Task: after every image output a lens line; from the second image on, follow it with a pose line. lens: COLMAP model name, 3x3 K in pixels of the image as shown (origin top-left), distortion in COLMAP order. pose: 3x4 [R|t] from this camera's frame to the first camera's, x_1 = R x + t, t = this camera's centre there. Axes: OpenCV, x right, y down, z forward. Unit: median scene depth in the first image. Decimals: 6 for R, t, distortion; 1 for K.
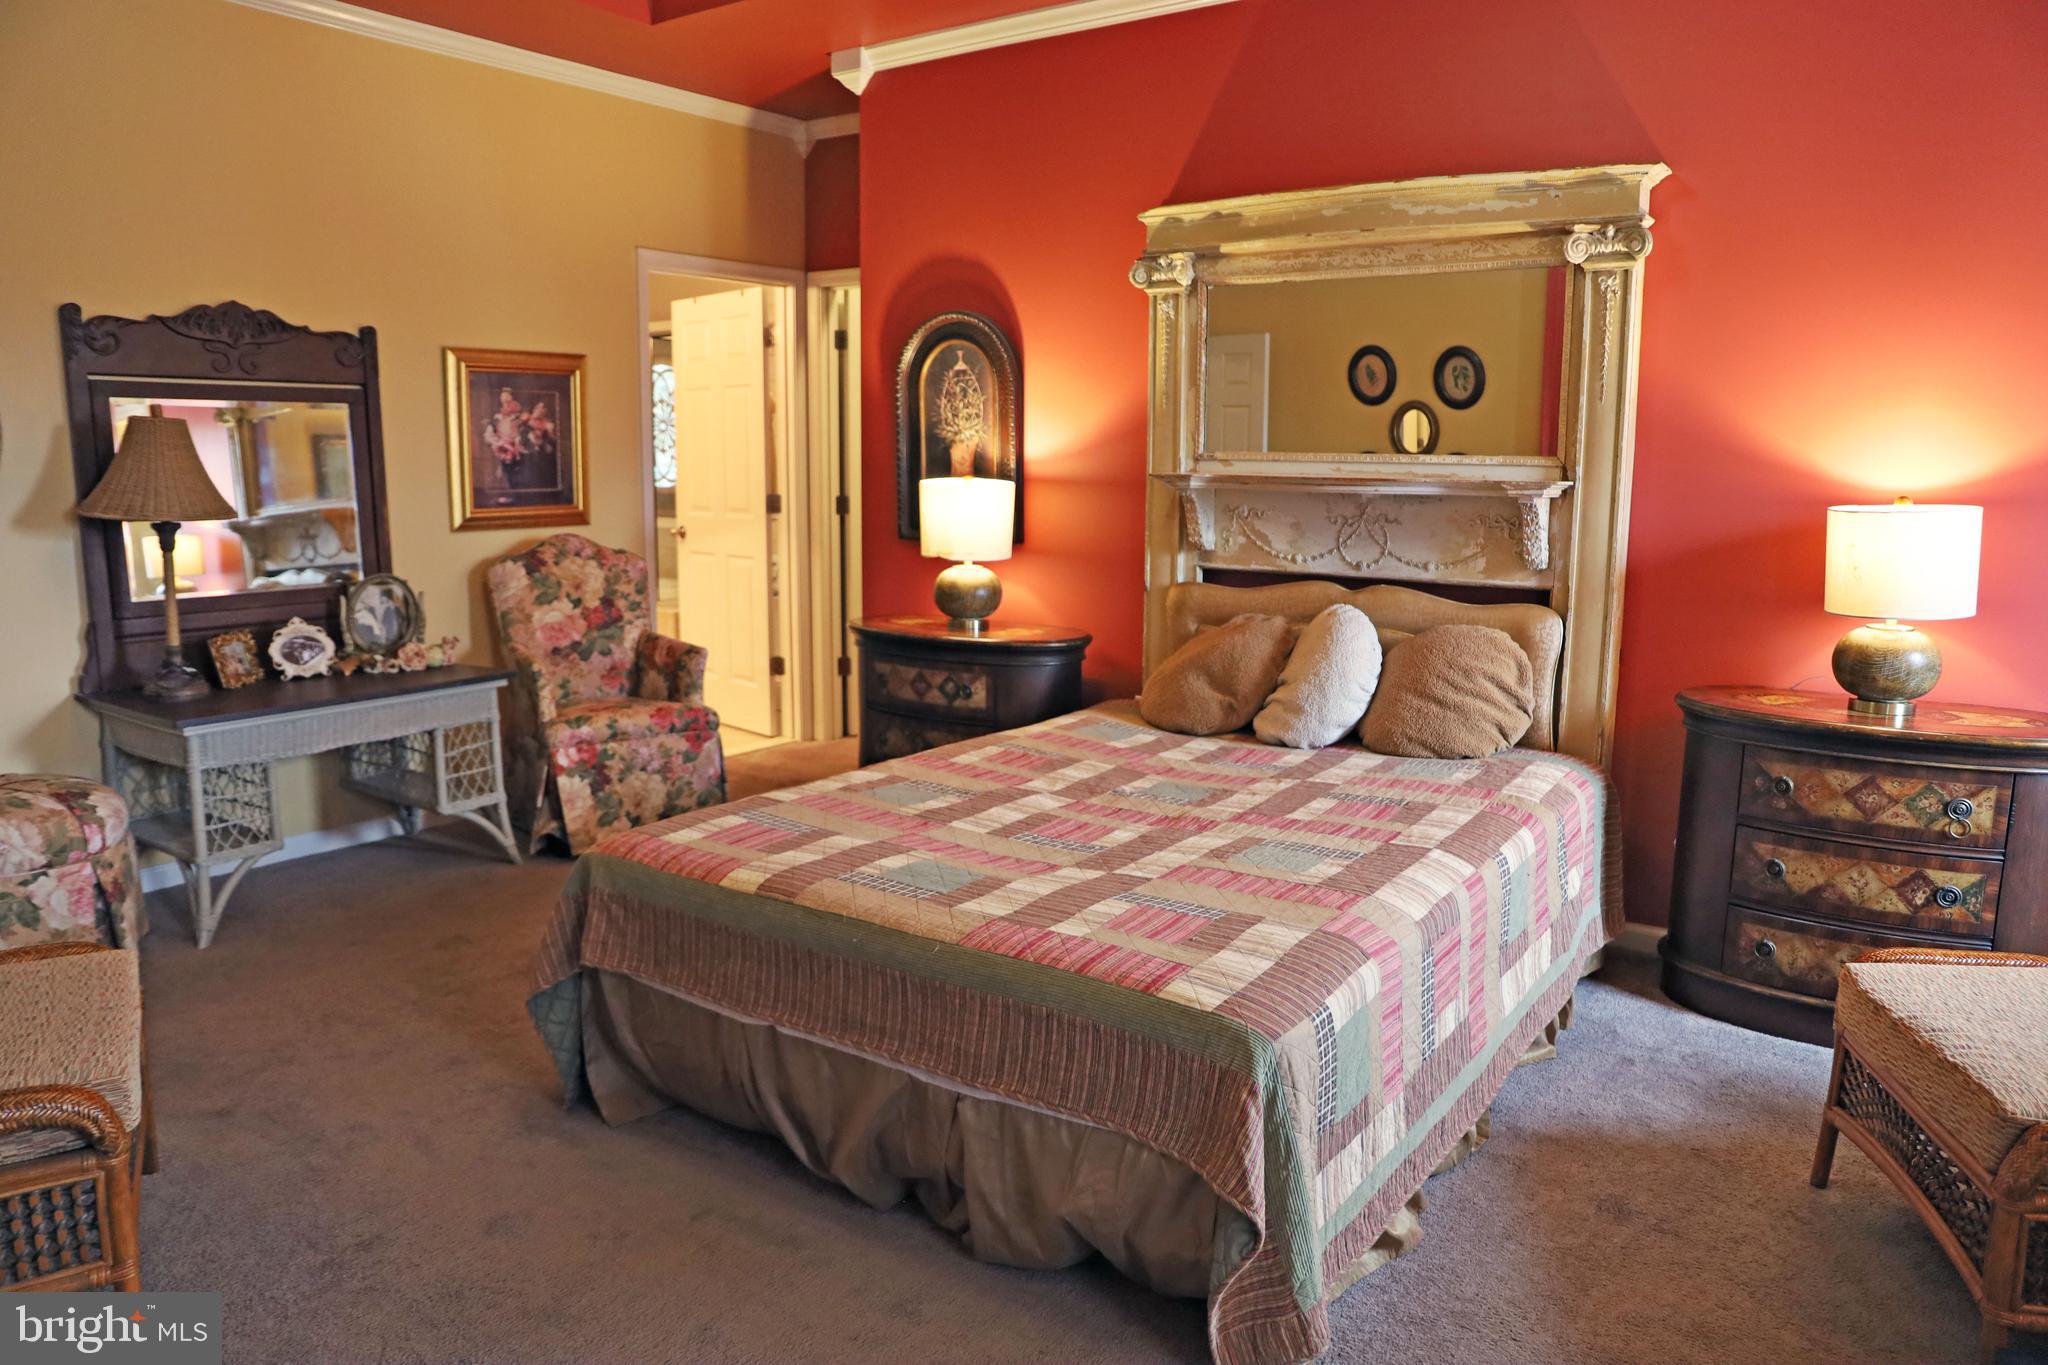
lens RADIAL K [[1392.2, 0, 1020.0], [0, 1392.2, 683.4], [0, 0, 1]] dist [-0.124003, 0.078404]
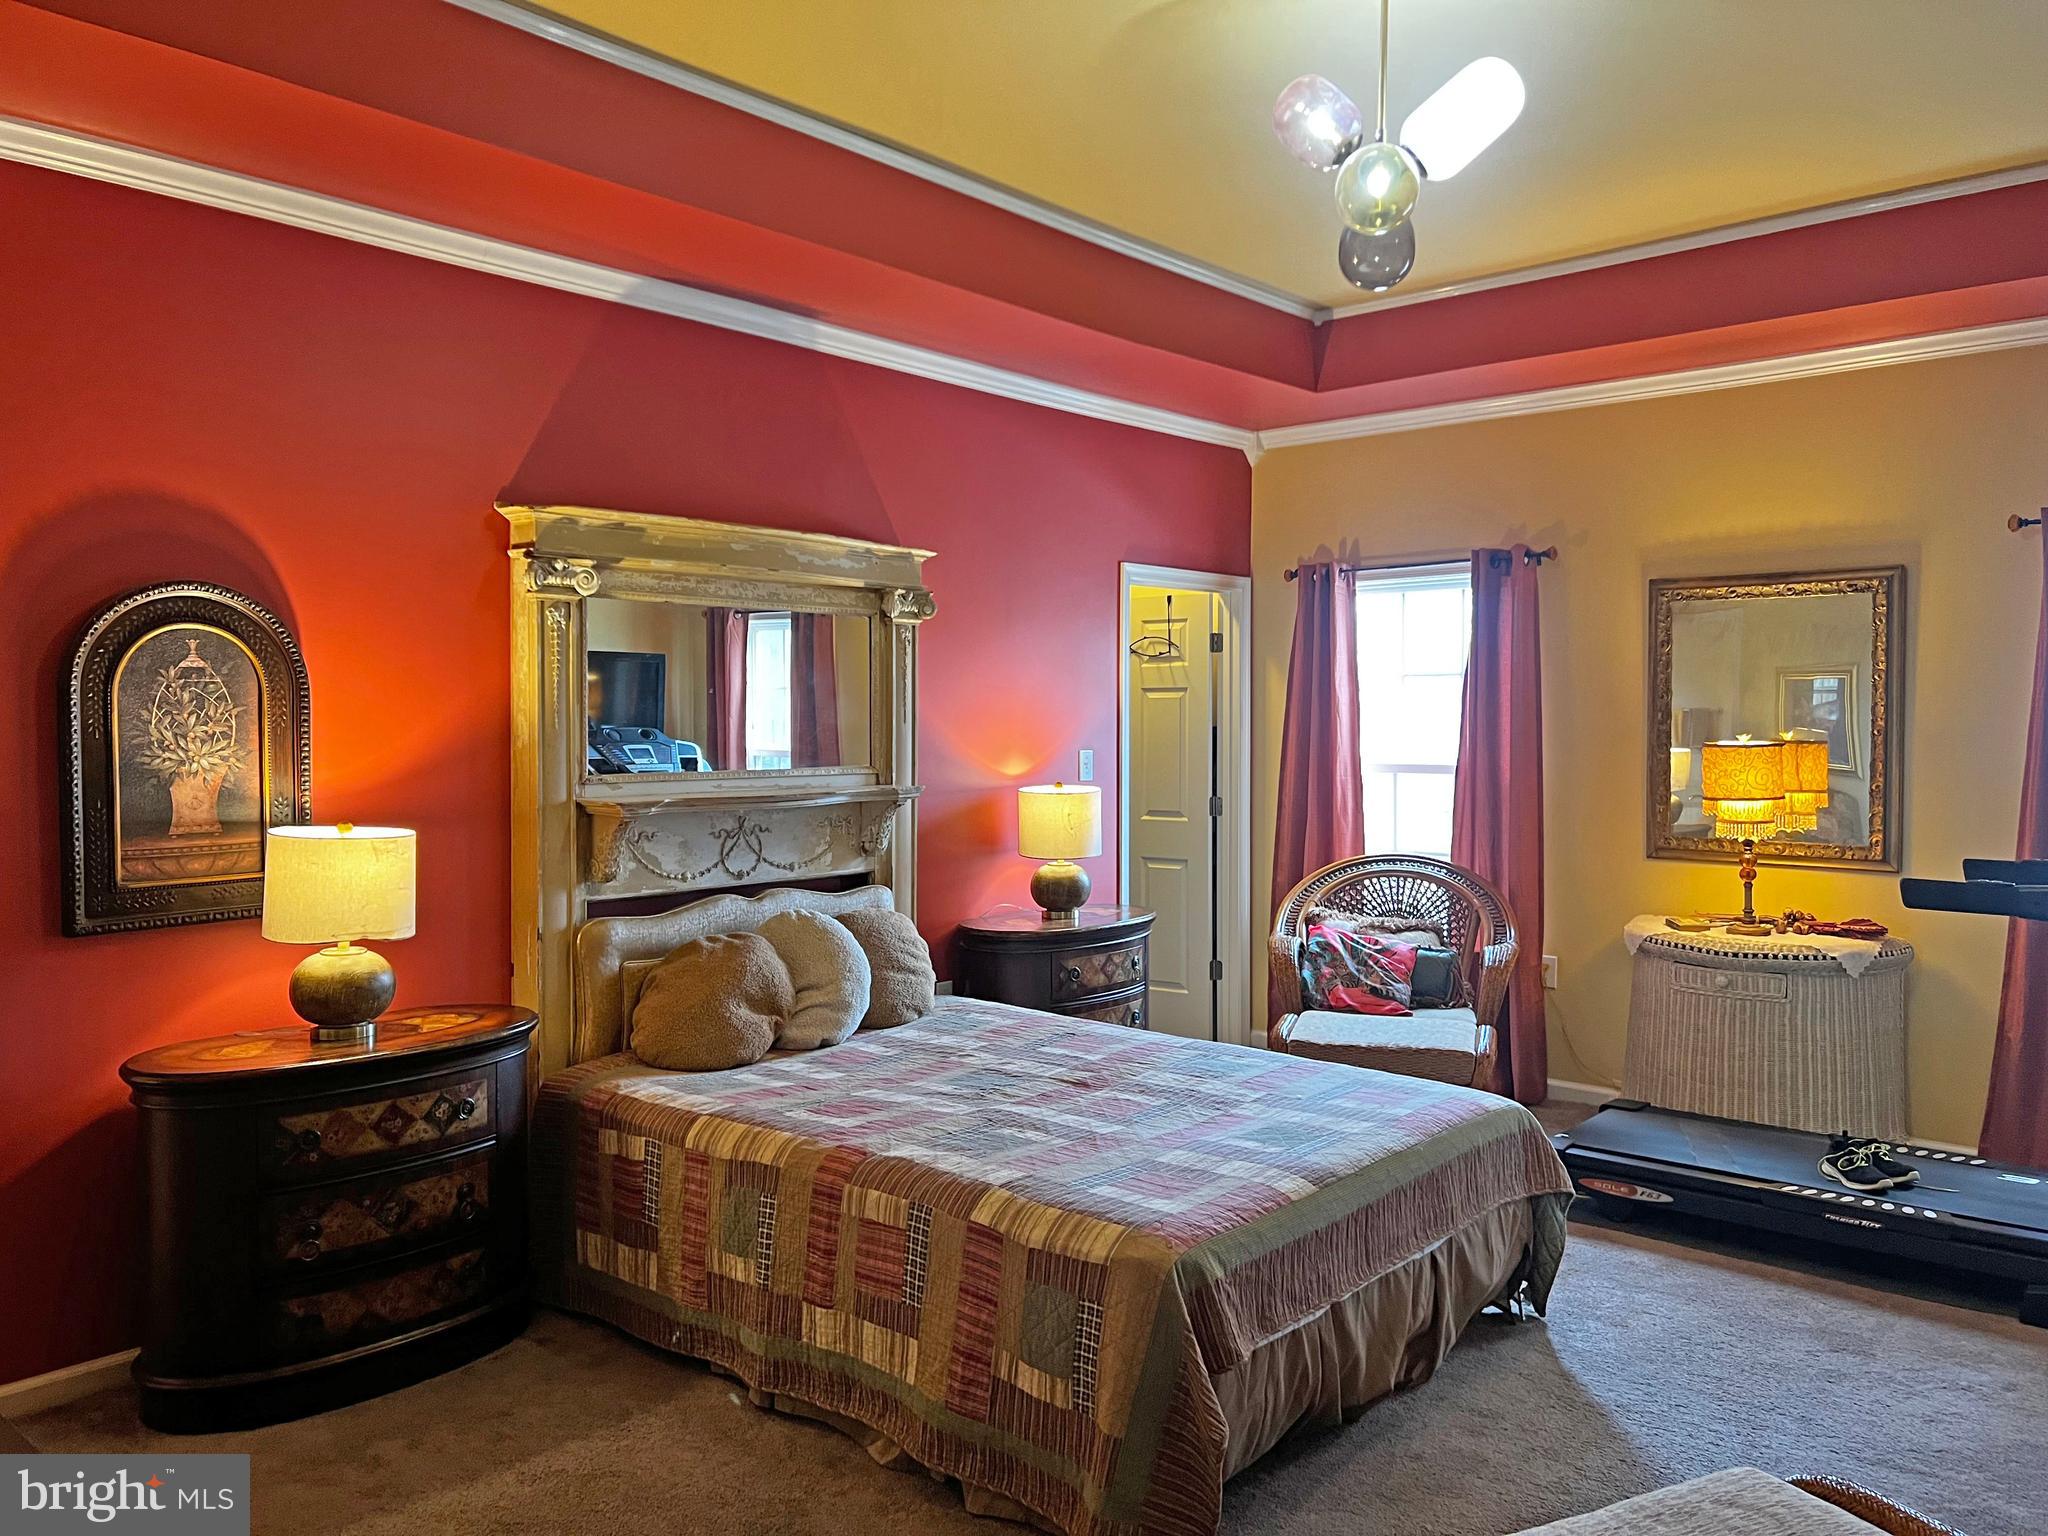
lens RADIAL K [[1527.1, 0, 1020.0], [0, 1527.1, 748.2], [0, 0, 1]] dist [0.012008, 0.000312]
pose [[0.103215, -0.024838, 0.994349, -0.901070], [0.166999, 0.985930, 0.007293, -0.155150], [-0.980540, 0.165303, 0.105910, 0.655663]]
